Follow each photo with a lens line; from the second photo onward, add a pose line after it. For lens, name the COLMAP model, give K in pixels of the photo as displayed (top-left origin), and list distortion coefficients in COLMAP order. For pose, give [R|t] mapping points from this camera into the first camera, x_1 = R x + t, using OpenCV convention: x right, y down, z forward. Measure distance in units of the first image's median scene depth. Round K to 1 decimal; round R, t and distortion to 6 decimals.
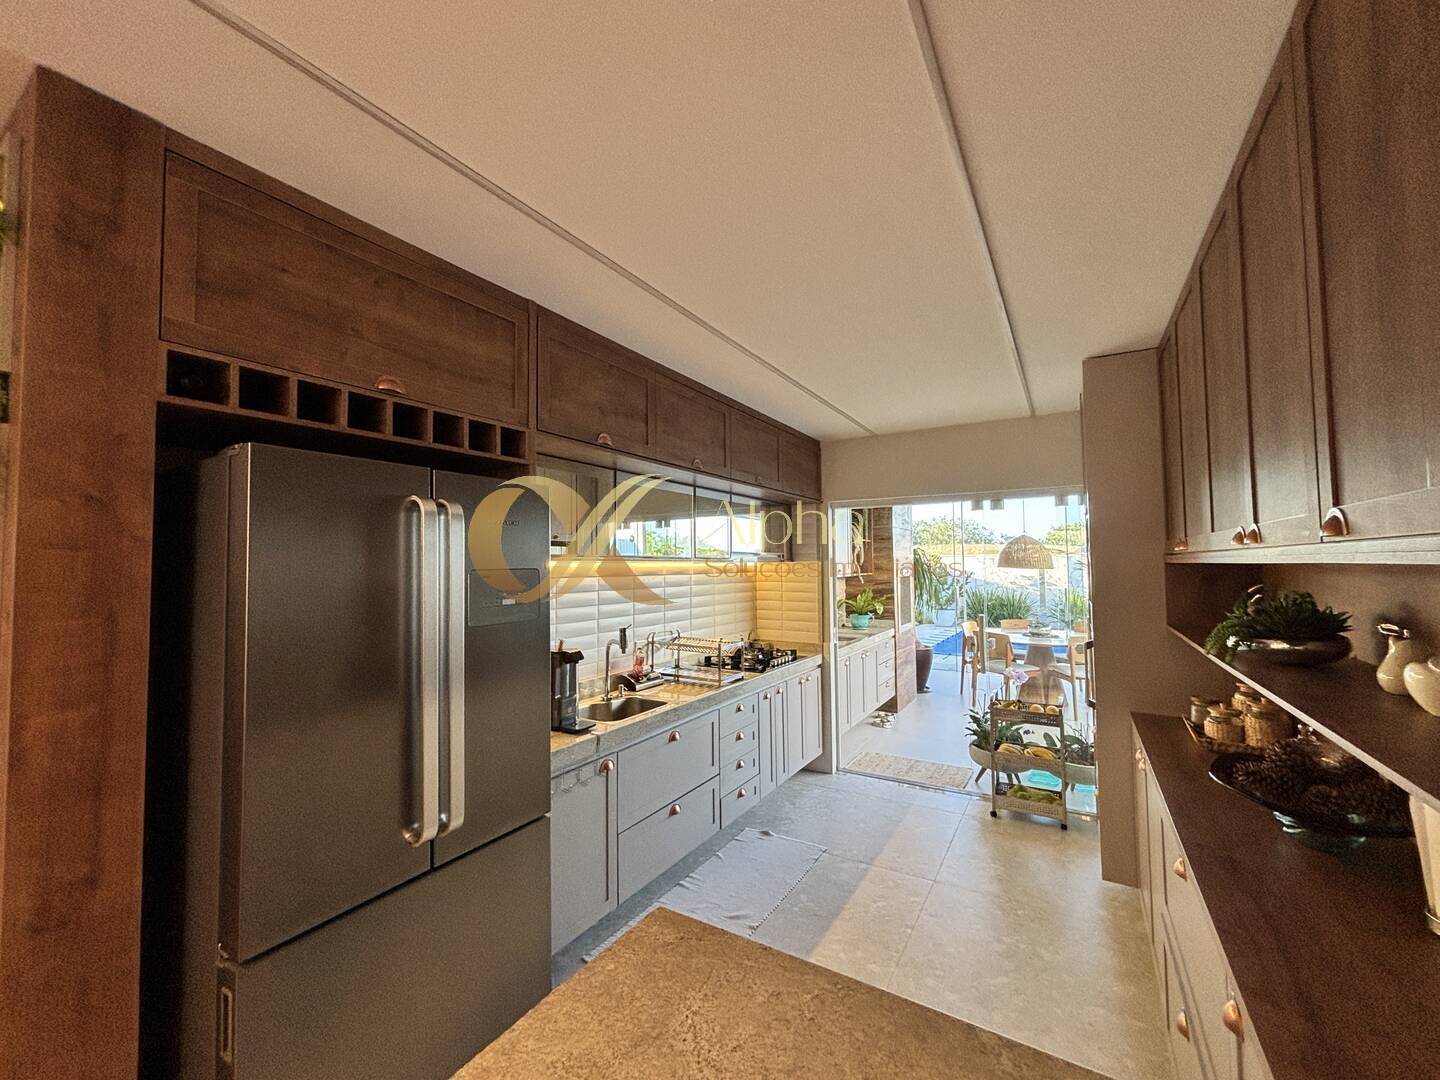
lens RADIAL K [[572.2, 0, 718.2], [0, 572.2, 543.1], [0, 0, 1]] dist [0.007455, -0.000038]
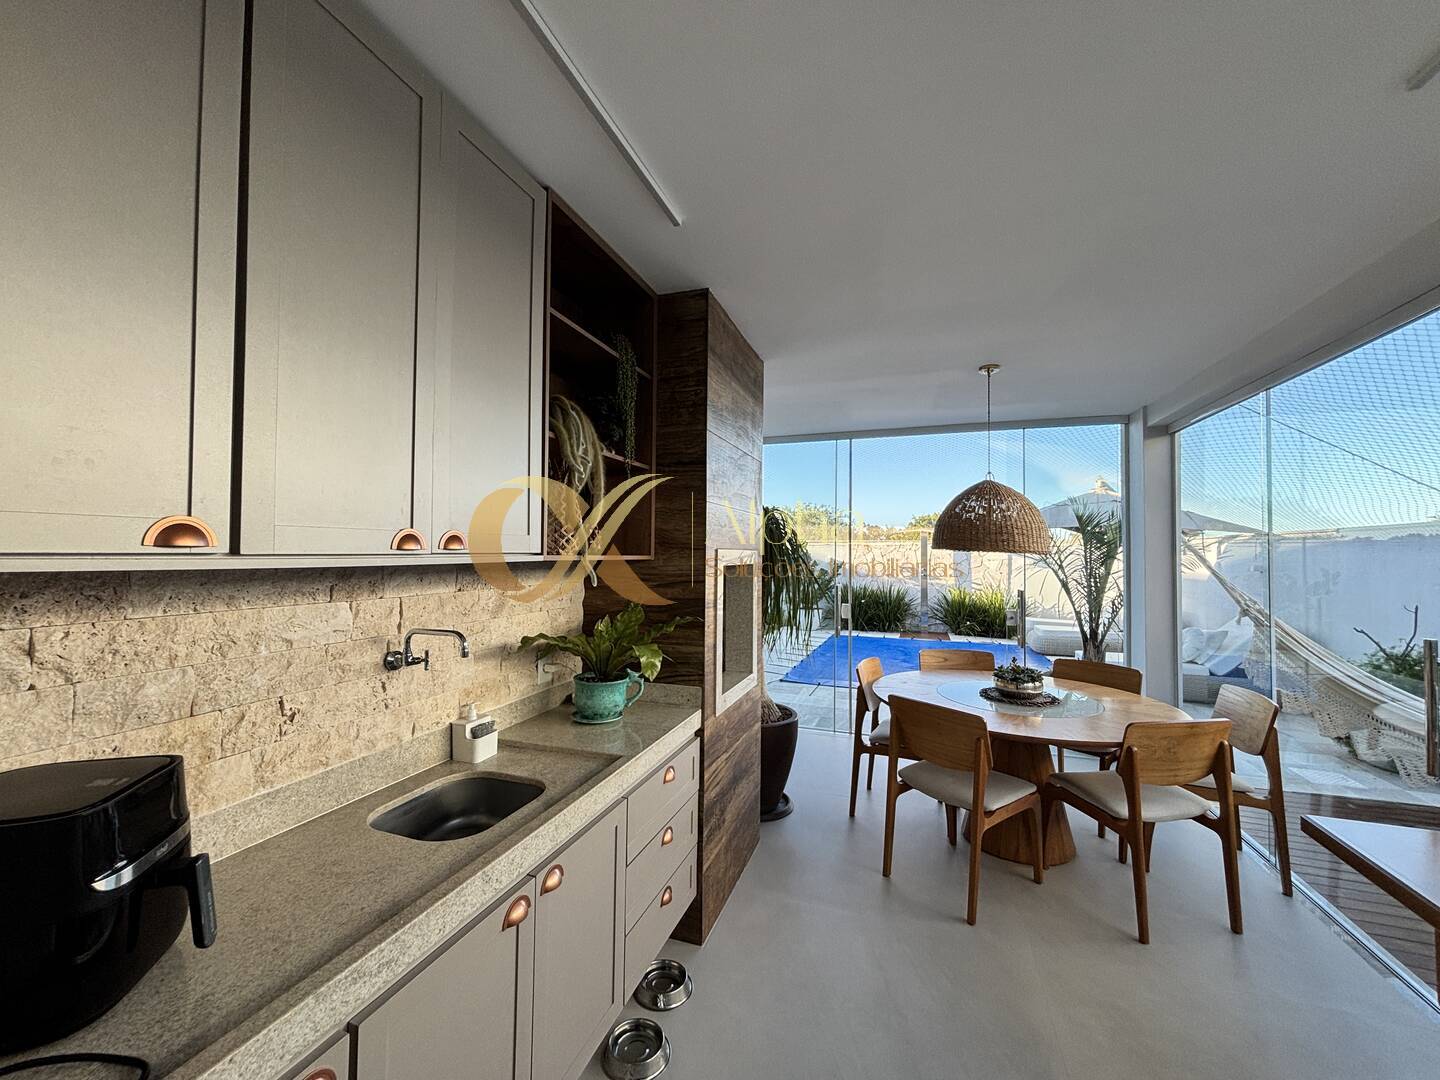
lens RADIAL K [[575.0, 0, 712.5], [0, 575.0, 538.7], [0, 0, 1]] dist [-0.000309, -0.000252]
pose [[0.975597, 0.024519, 0.218197, 0.219874], [-0.028309, 0.999497, 0.014261, 0.034093], [-0.217738, -0.020090, 0.975801, 0.612899]]
